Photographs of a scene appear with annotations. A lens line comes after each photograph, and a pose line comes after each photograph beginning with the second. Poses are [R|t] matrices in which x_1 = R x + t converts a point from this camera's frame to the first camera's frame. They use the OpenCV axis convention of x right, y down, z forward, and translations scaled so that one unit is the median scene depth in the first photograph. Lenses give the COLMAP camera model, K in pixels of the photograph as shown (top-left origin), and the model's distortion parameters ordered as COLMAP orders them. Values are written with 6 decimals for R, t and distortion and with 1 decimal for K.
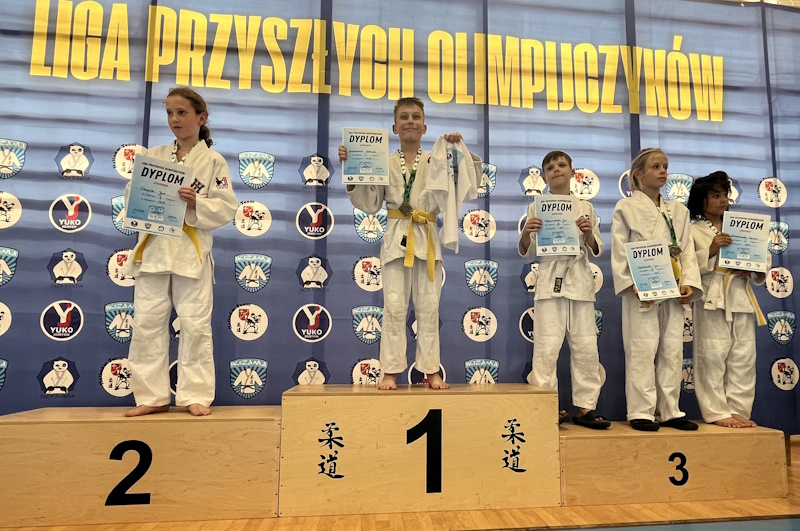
lens RADIAL K [[493.3, 0, 421.6], [0, 493.3, 298.3], [0, 0, 1]] dist [-0.009928, 0.003779]
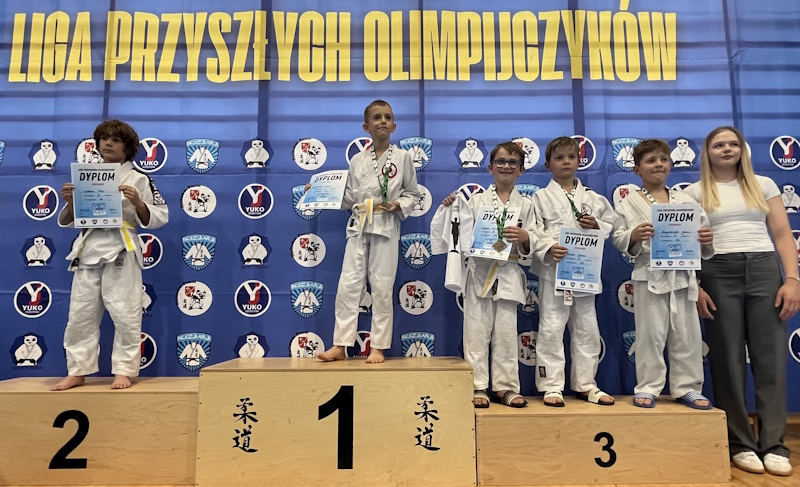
lens RADIAL K [[471.3, 0, 399.6], [0, 471.3, 253.0], [0, 0, 1]] dist [-0.011273, 0.004334]
pose [[0.992598, -0.023122, -0.119225, 0.209067], [0.021376, 0.999645, -0.015898, -0.023890], [0.119551, 0.013232, 0.992740, 0.040978]]
